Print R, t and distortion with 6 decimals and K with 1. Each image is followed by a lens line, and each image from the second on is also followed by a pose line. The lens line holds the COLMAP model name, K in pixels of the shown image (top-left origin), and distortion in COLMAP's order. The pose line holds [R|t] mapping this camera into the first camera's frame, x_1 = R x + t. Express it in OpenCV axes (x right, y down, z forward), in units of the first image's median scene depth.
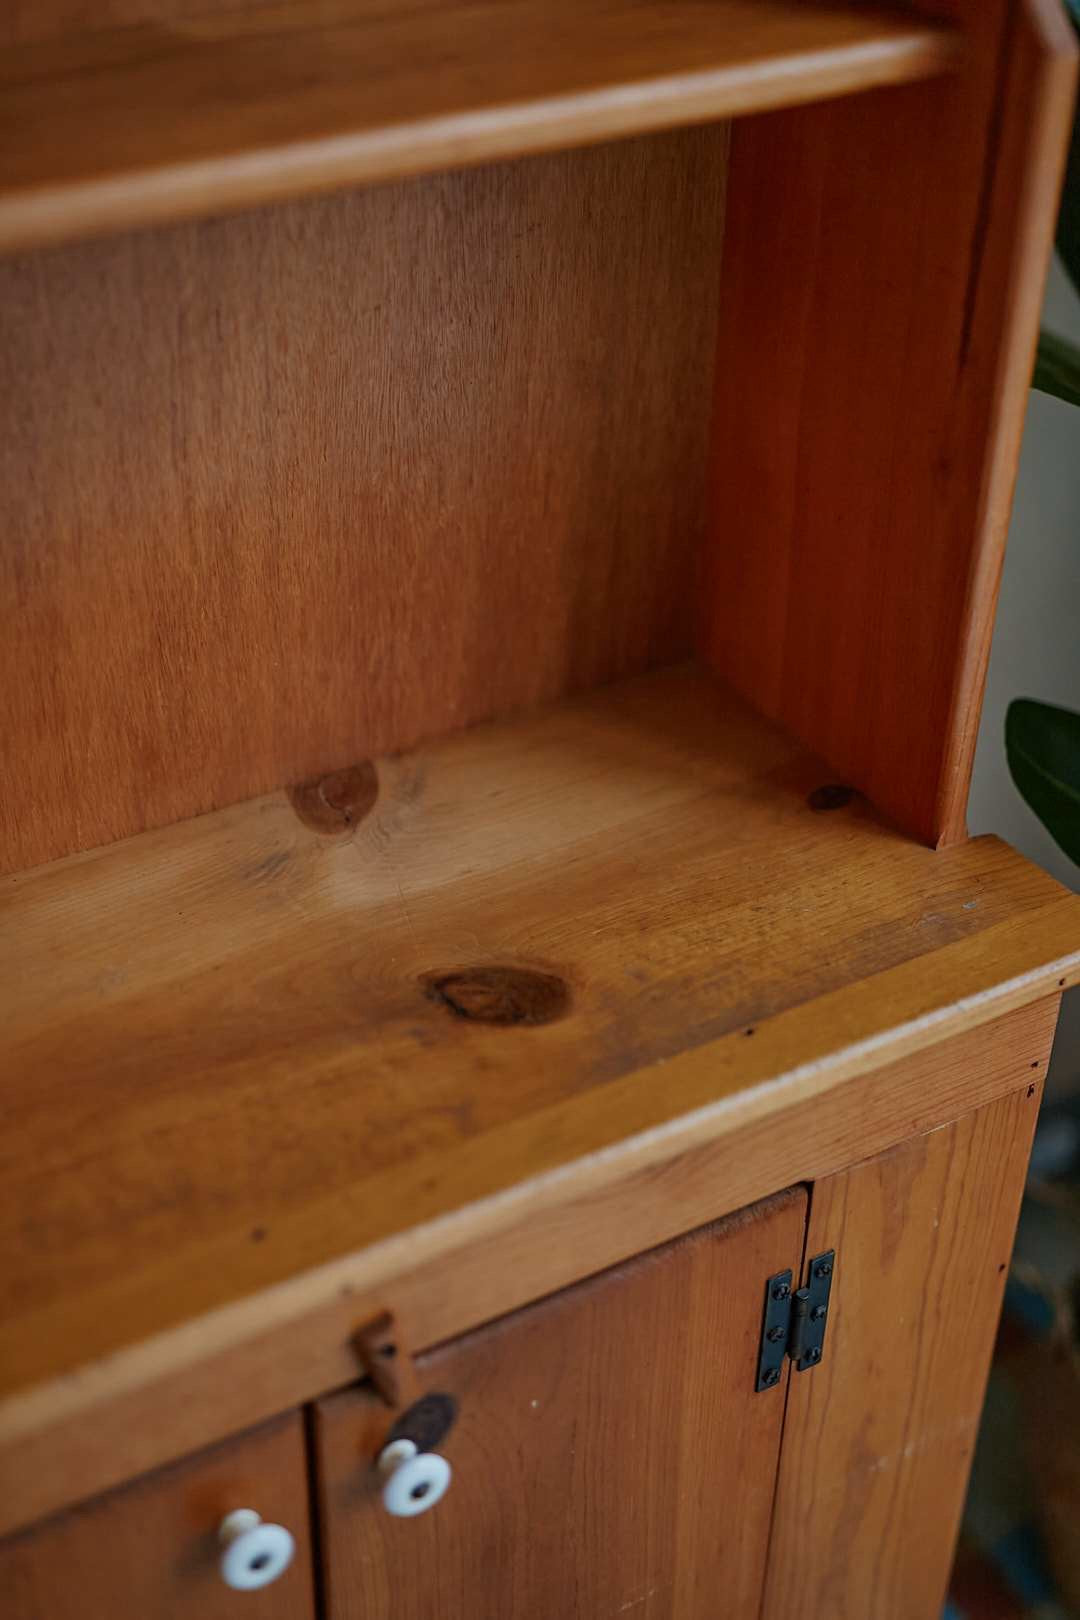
lens RADIAL K [[2332.3, 0, 540.0], [0, 2332.3, 810.0], [0, 0, 1]] dist [-0.004539, 0.006951]
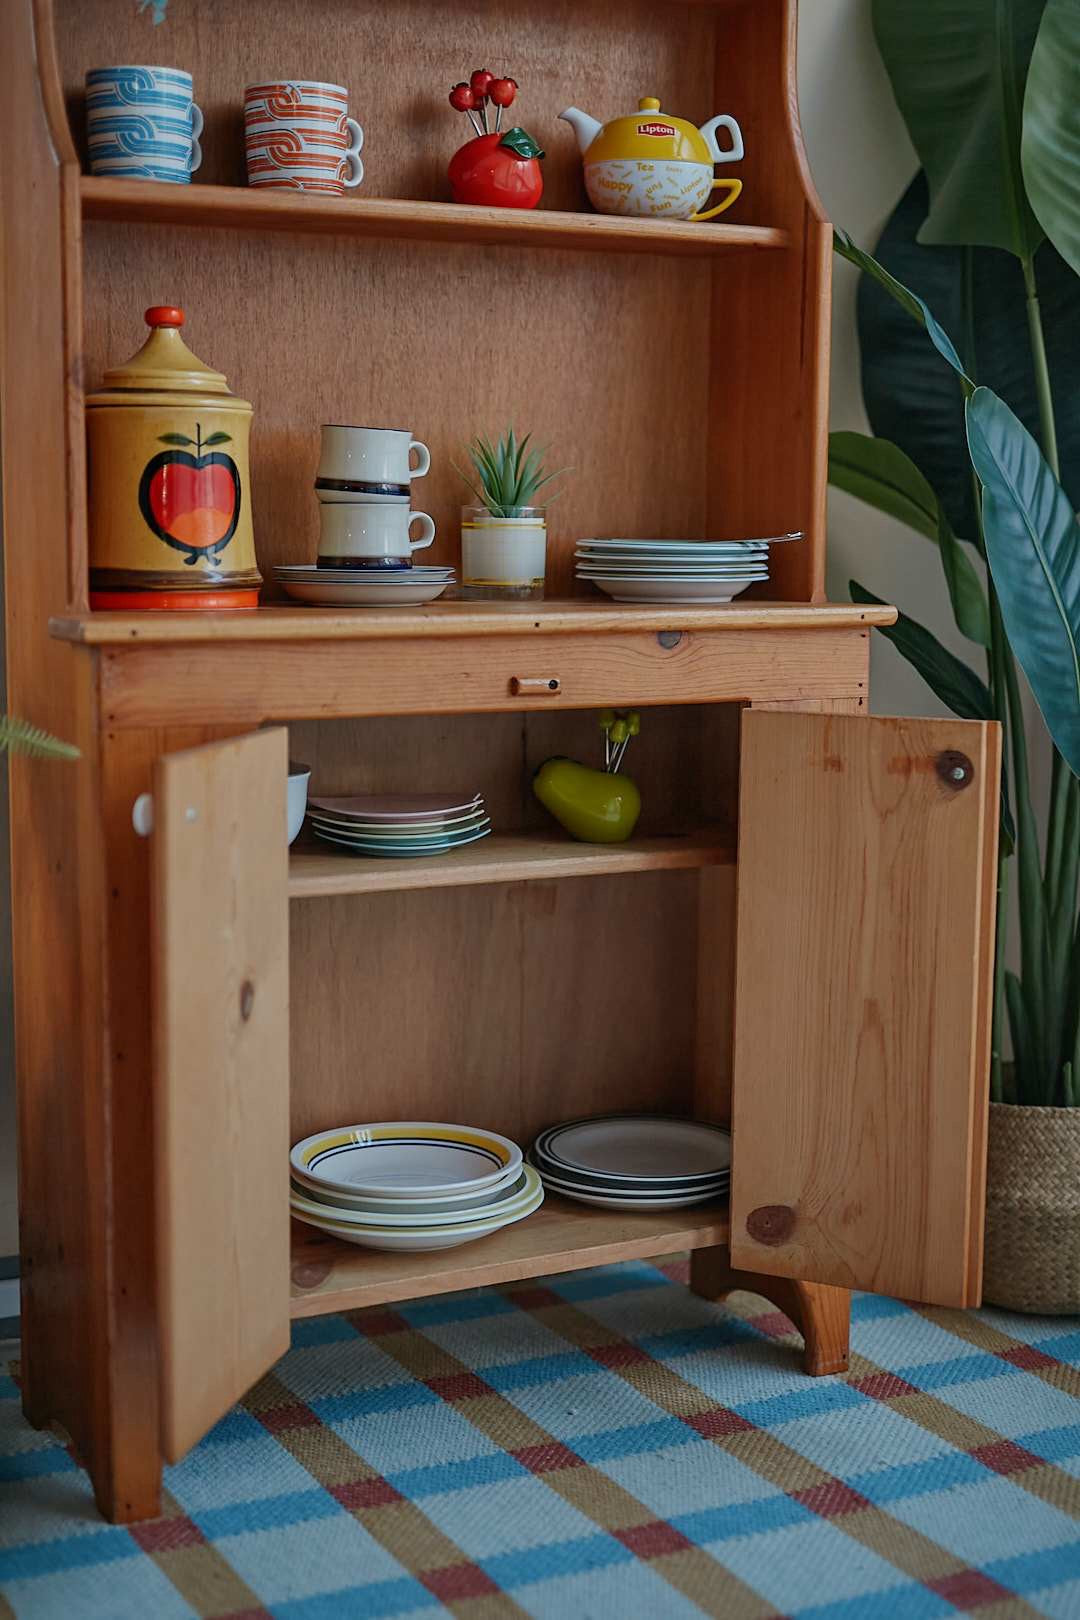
lens RADIAL K [[2263.5, 0, 543.8], [0, 2263.5, 803.6], [0, 0, 1]] dist [-0.006902, 0.028349]
pose [[0.998551, -0.002330, -0.053763, 0.038801], [-0.022763, 0.886988, -0.461230, 1.212177], [0.048762, 0.461786, 0.885650, -0.807866]]
